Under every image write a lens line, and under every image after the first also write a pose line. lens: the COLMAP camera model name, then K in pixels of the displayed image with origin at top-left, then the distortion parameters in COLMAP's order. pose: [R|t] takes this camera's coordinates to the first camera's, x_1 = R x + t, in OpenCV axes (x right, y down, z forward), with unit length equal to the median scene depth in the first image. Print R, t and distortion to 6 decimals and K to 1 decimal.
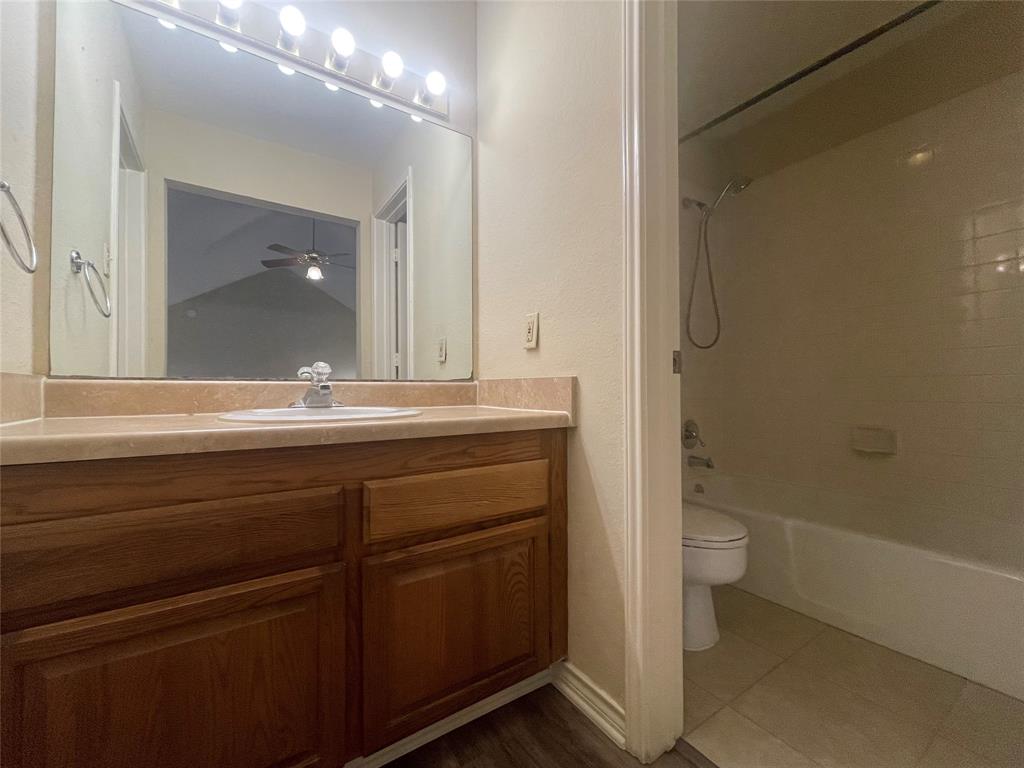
lens RADIAL K [[415.2, 0, 521.9], [0, 415.2, 384.1], [0, 0, 1]] dist [-0.004536, 0.002448]
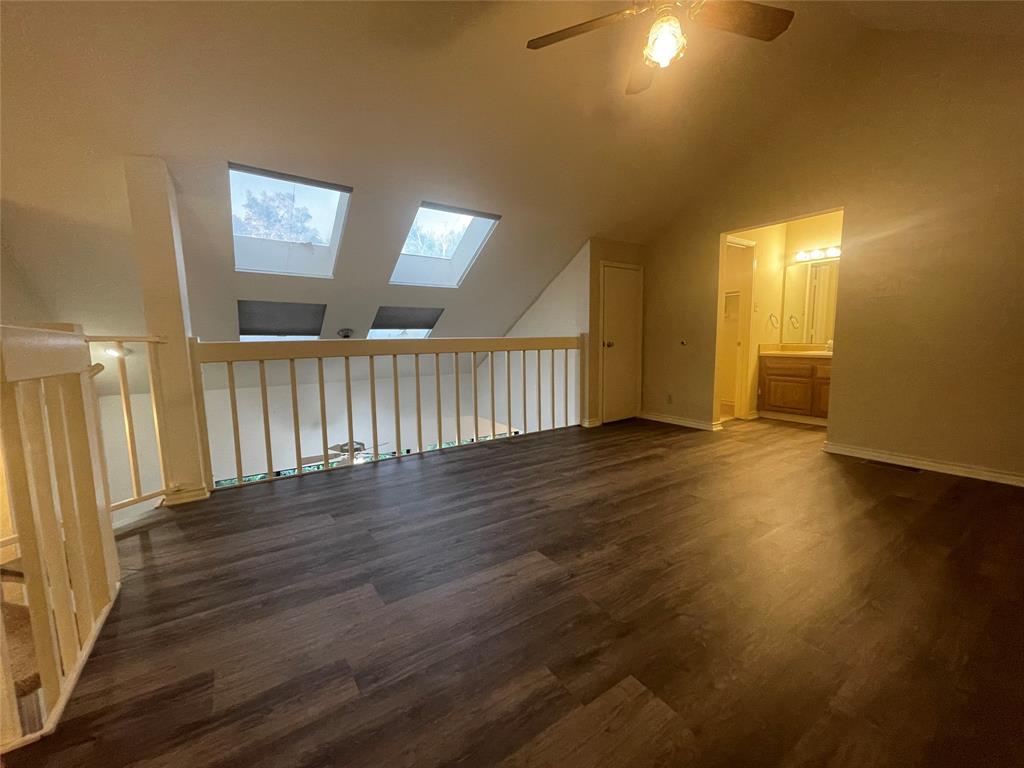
lens RADIAL K [[415.2, 0, 515.8], [0, 415.2, 388.0], [0, 0, 1]] dist [-0.004536, 0.002448]
pose [[0.021855, 0.120366, -0.992489, 4.109610], [0.026622, 0.992304, 0.120930, -0.188591], [0.999407, -0.029065, 0.018482, -2.515226]]
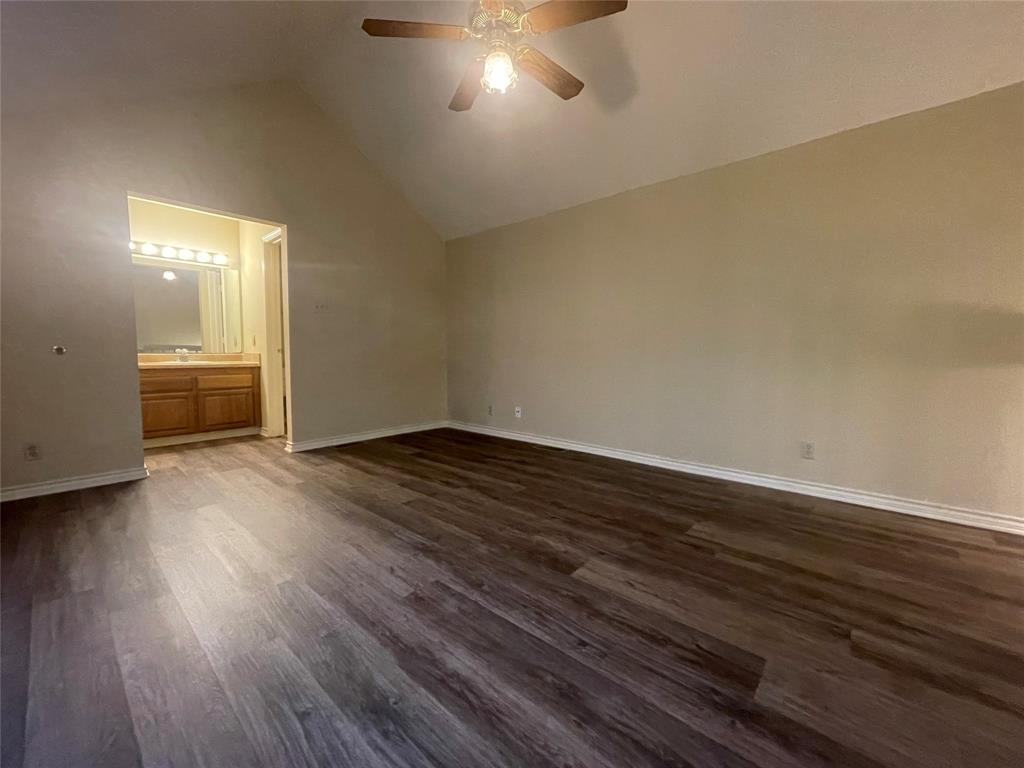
lens RADIAL K [[415.2, 0, 514.8], [0, 415.2, 376.4], [0, 0, 1]] dist [-0.004536, 0.002448]
pose [[0.964254, -0.005300, 0.264925, 1.616447], [-0.013734, 0.997456, 0.069943, -0.125477], [-0.264622, -0.071081, 0.961729, -3.920420]]
